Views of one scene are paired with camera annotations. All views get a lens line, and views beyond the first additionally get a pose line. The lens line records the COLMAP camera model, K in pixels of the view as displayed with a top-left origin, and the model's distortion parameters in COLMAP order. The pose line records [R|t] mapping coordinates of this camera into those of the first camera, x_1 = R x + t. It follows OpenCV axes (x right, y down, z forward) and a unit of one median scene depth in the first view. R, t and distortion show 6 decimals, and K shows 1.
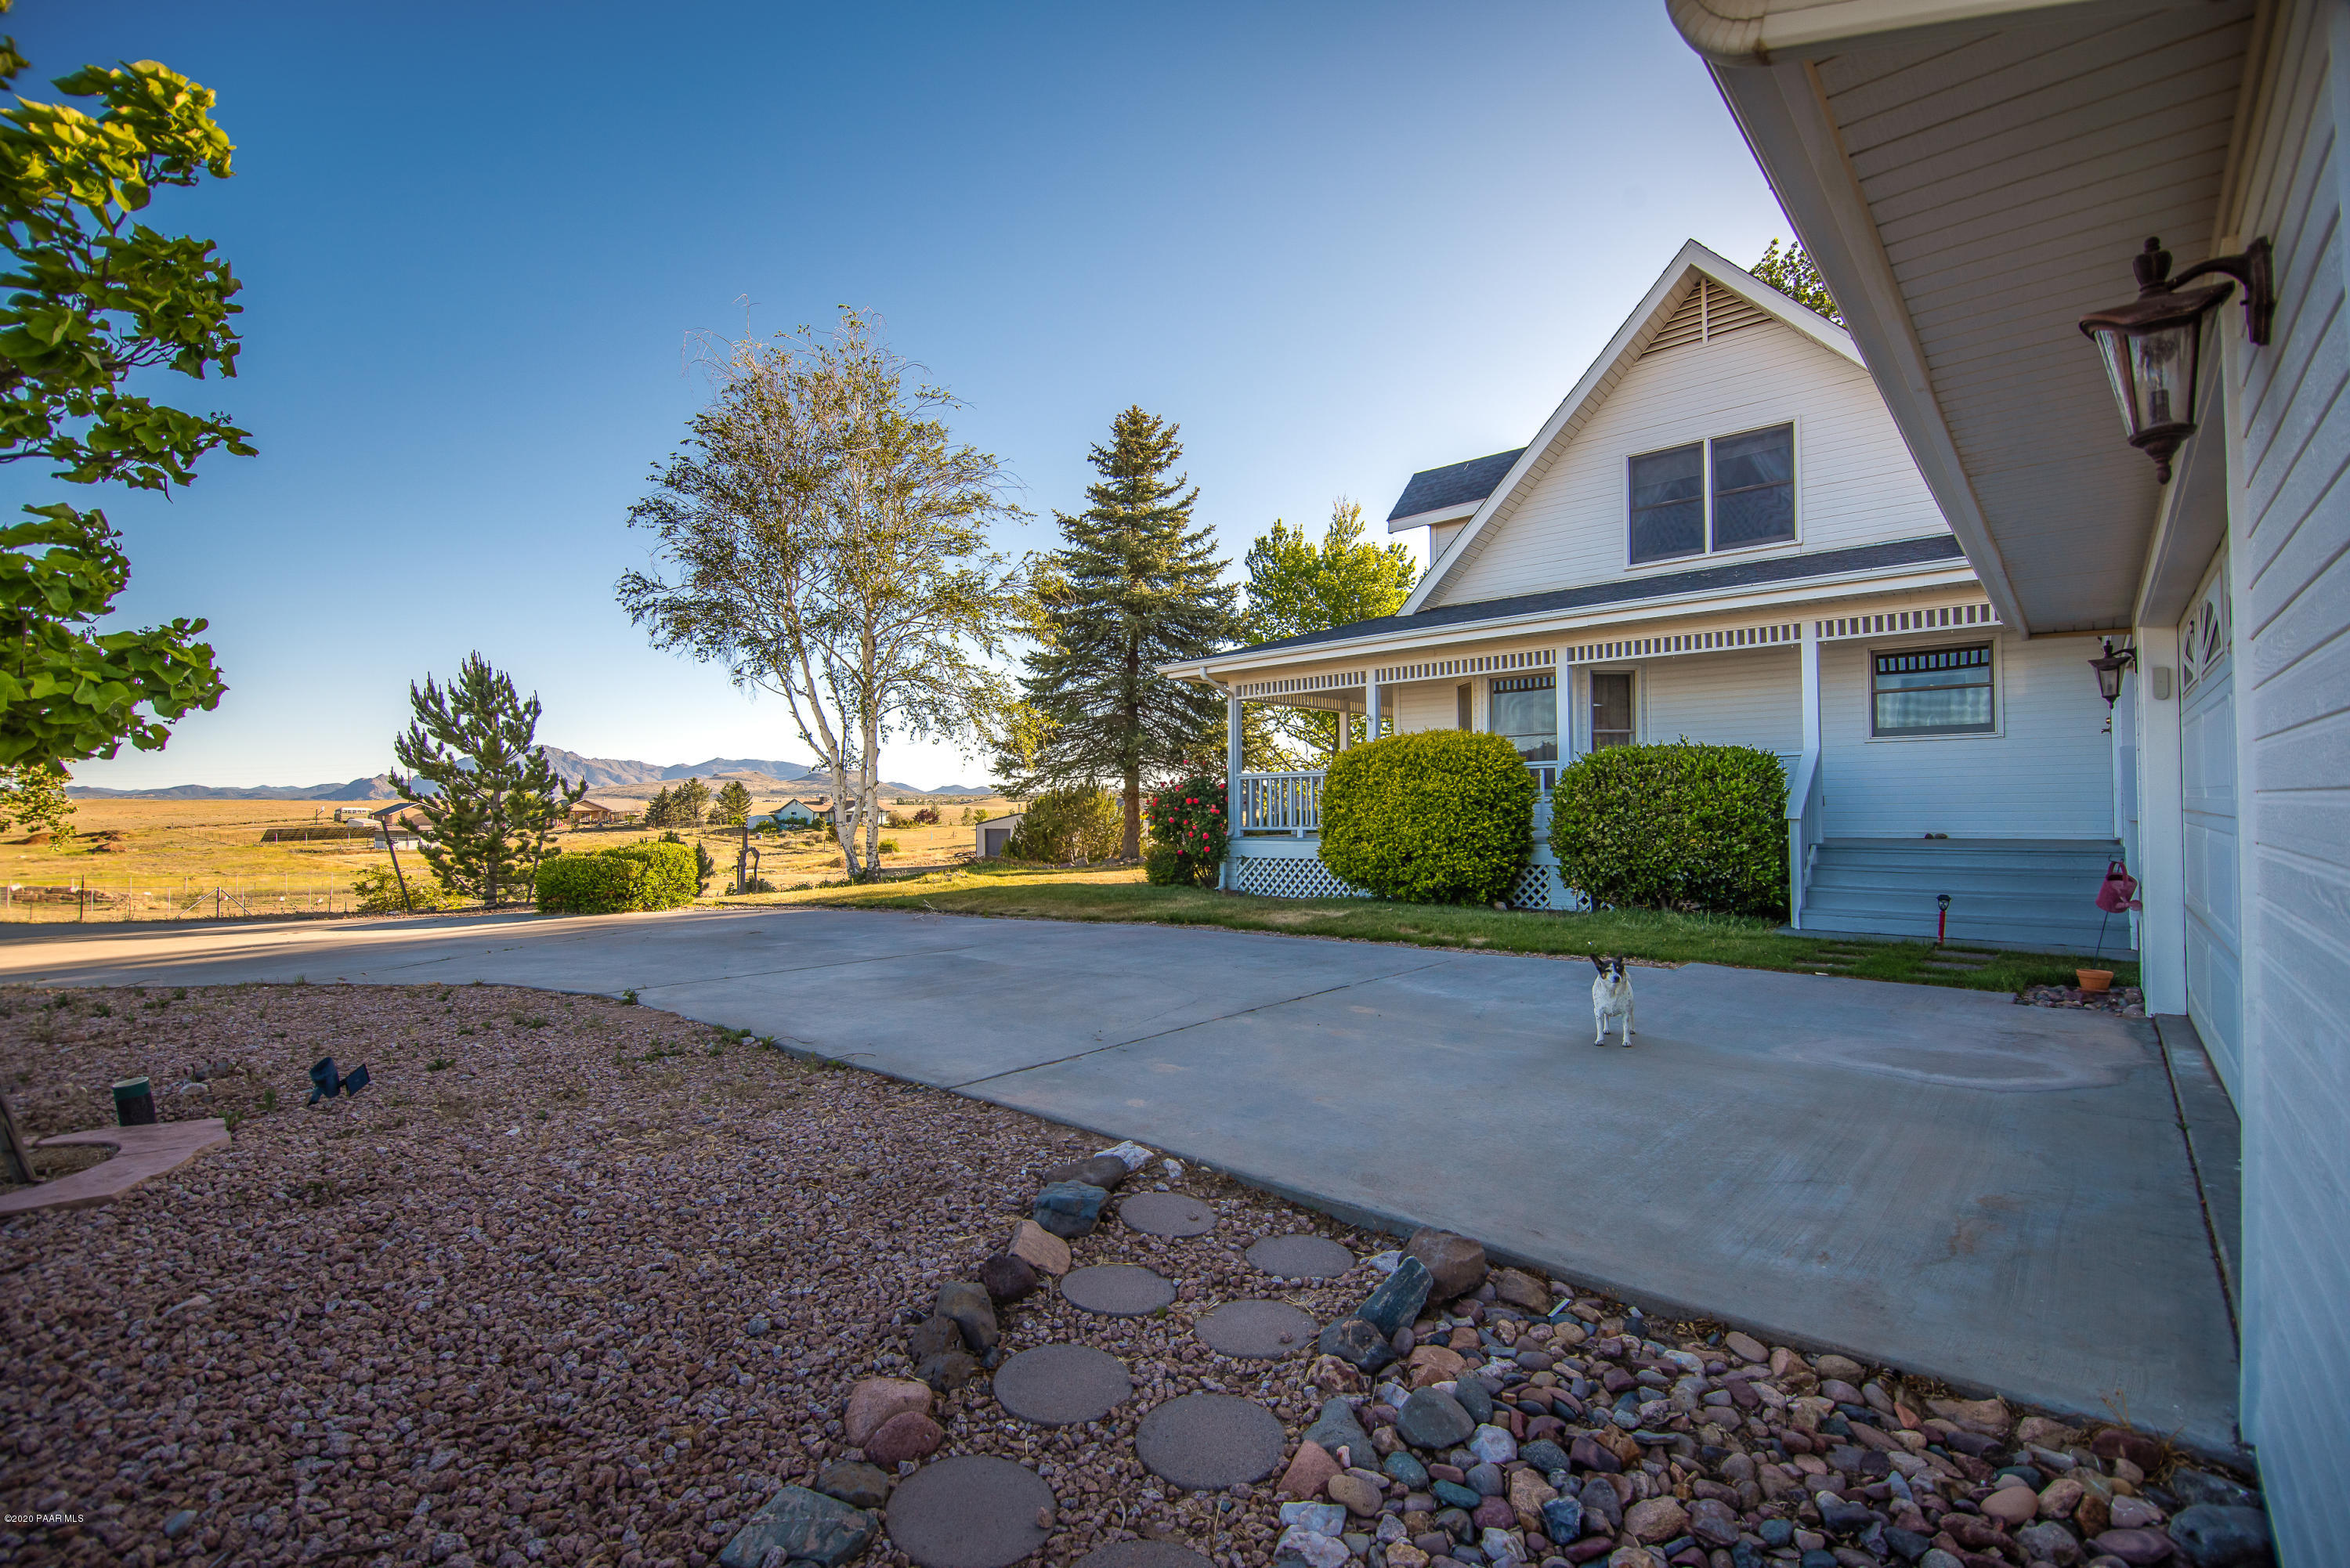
lens RADIAL K [[1087.0, 0, 1172.4], [0, 1087.0, 788.3], [0, 0, 1]] dist [-0.004271, -0.000594]
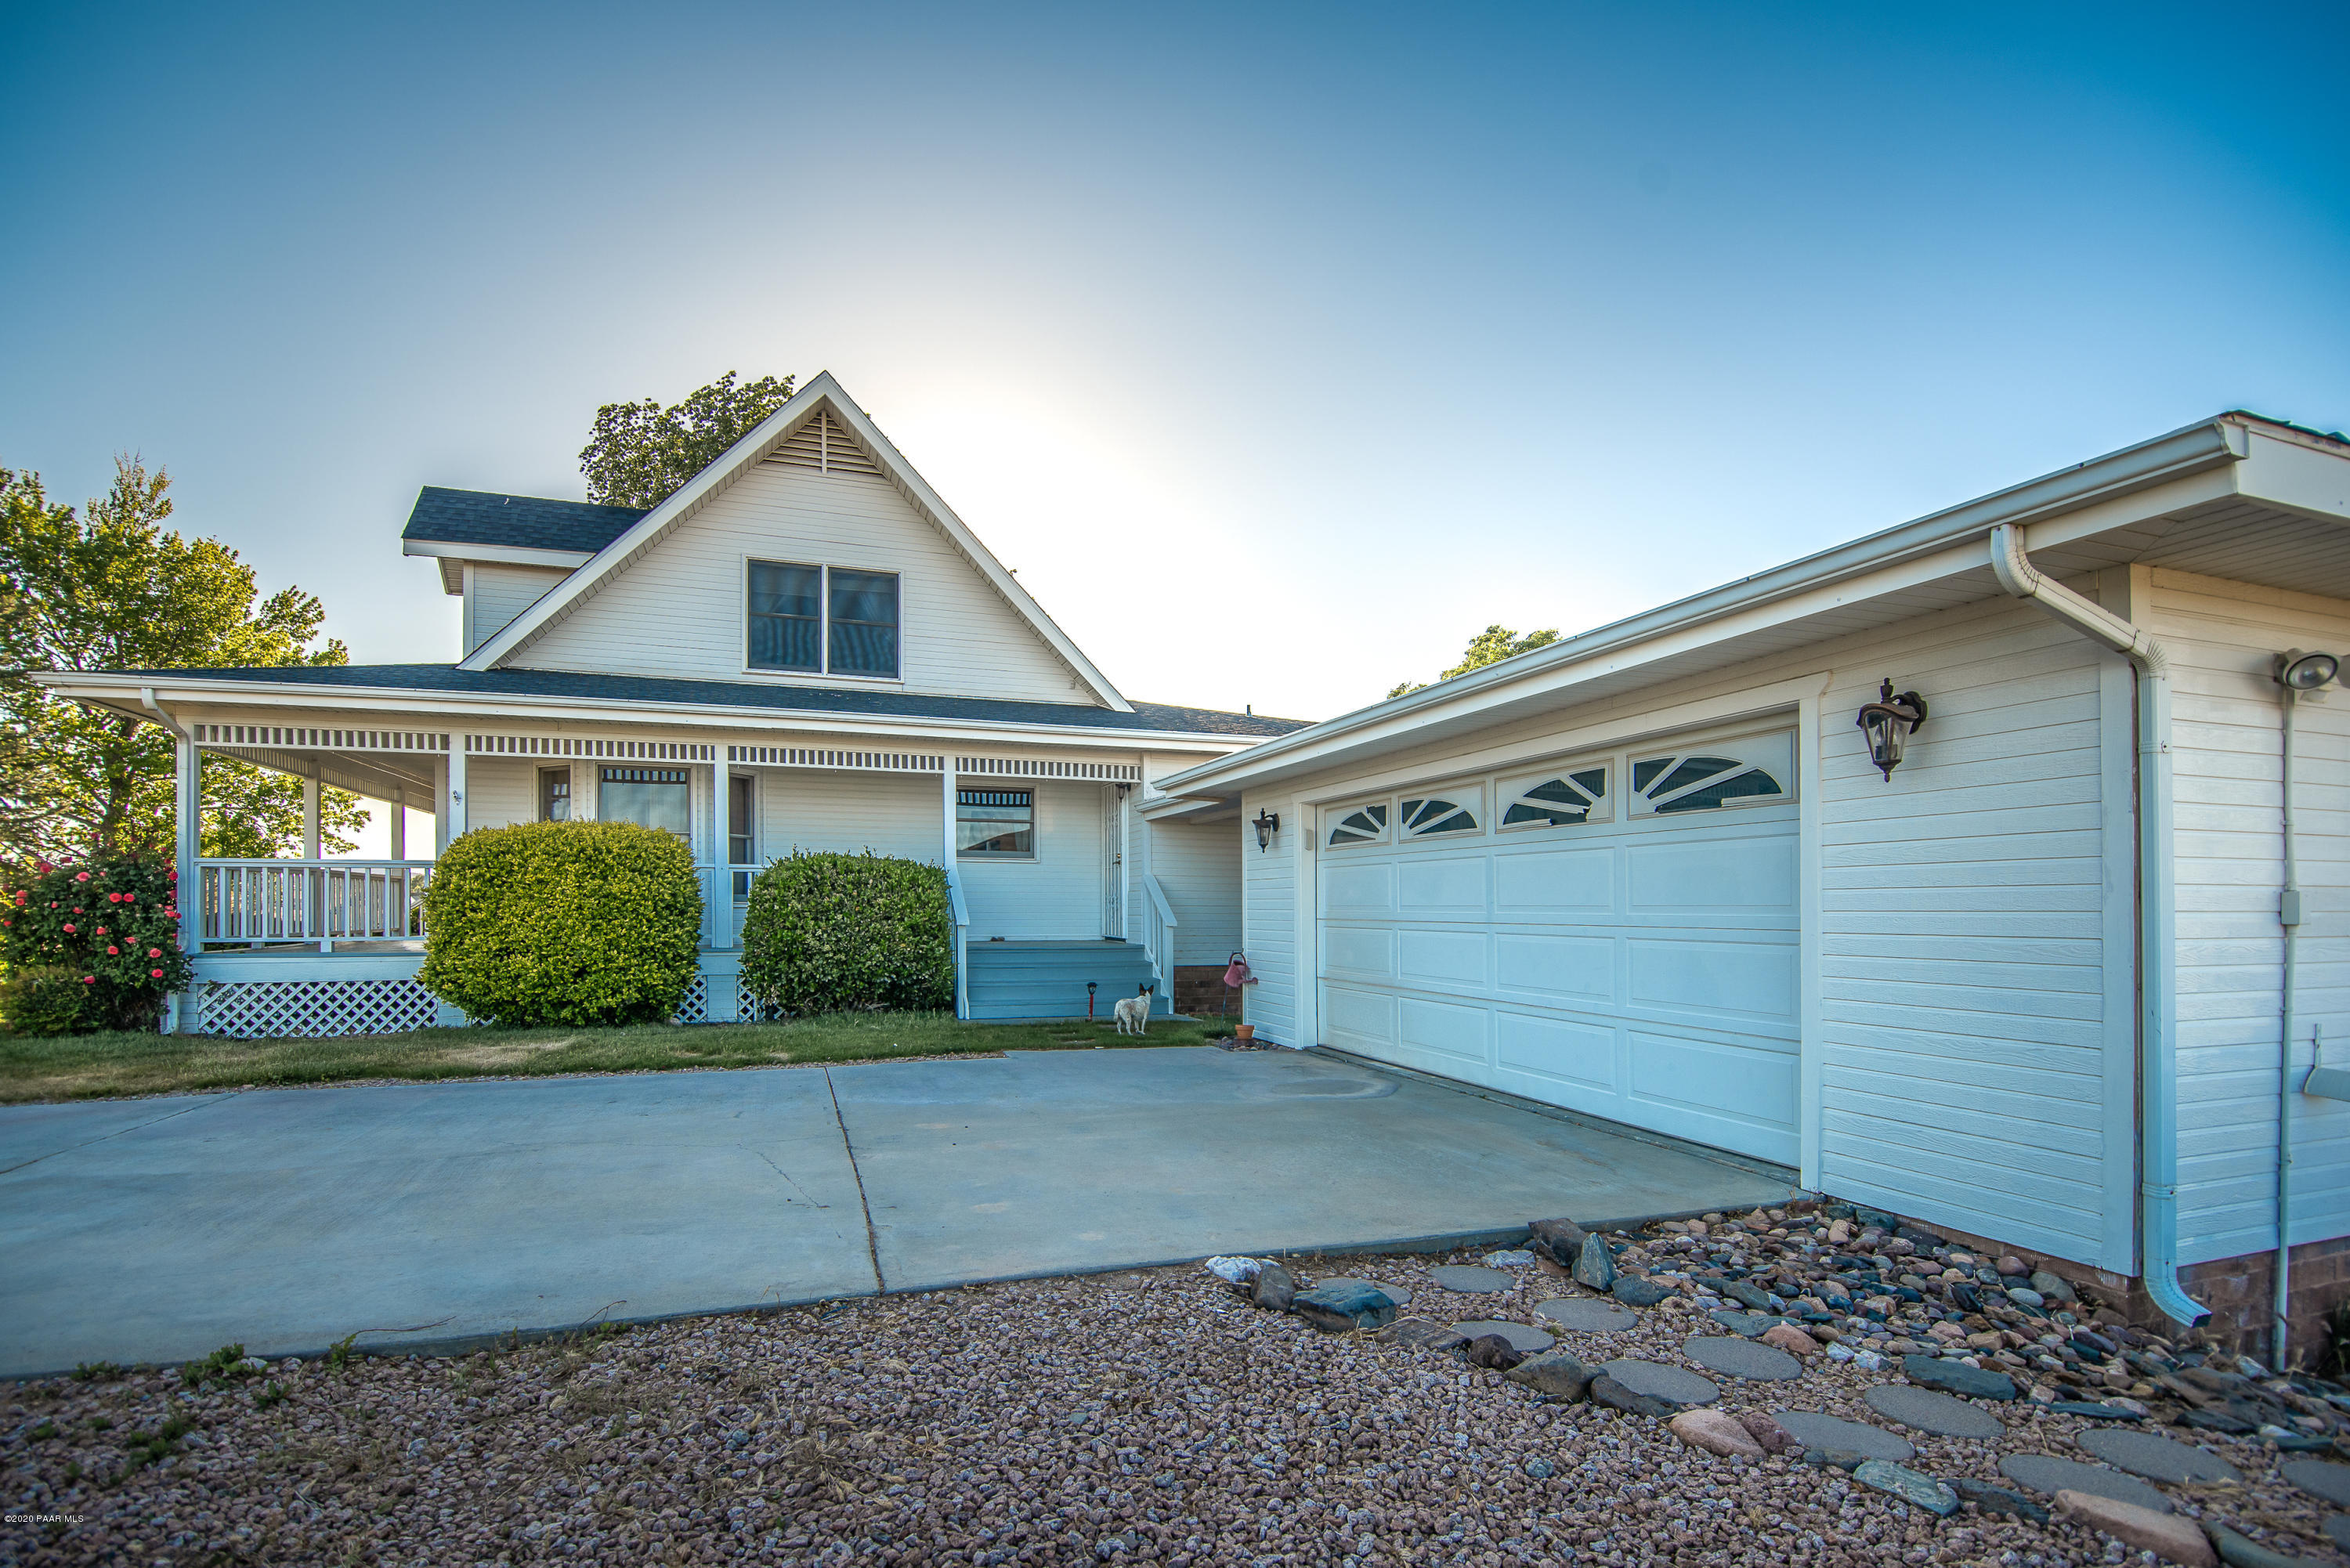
lens RADIAL K [[1121.6, 0, 1171.5], [0, 1121.6, 905.7], [0, 0, 1]] dist [-0.003182, -0.002449]
pose [[0.473651, 0.015059, 0.880584, -0.321220], [-0.023133, 0.999722, -0.004653, 0.006298], [-0.880409, -0.018167, 0.473868, 0.193985]]
